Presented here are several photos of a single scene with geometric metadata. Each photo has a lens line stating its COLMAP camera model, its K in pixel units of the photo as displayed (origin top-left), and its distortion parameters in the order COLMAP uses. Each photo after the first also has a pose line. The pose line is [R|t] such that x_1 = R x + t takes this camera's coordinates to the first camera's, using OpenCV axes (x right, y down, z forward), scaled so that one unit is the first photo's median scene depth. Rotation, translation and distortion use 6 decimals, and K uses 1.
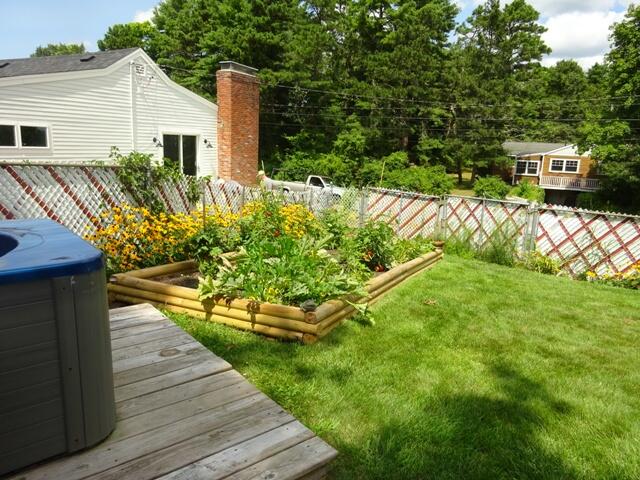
lens RADIAL K [[470.7, 0, 318.6], [0, 470.7, 239.7], [0, 0, 1]] dist [-0.003294, 0.002313]
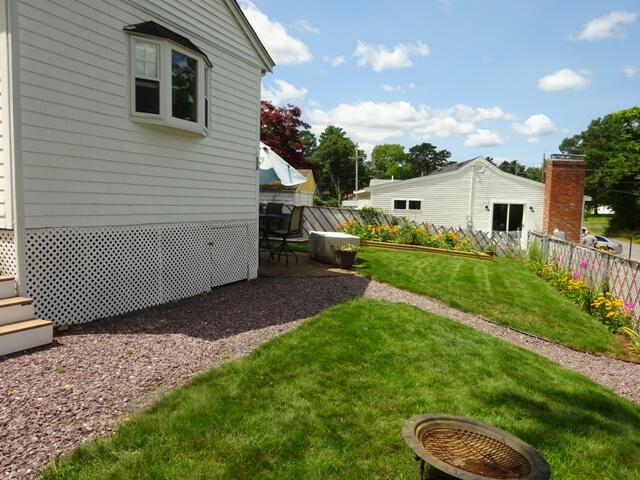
lens RADIAL K [[470.7, 0, 320.9], [0, 470.7, 240.4], [0, 0, 1]] dist [-0.003294, 0.002313]
pose [[0.472756, 0.046677, -0.879956, 0.823452], [-0.185837, 0.981418, -0.047782, 0.092653], [0.861375, 0.186118, 0.472646, -0.274963]]
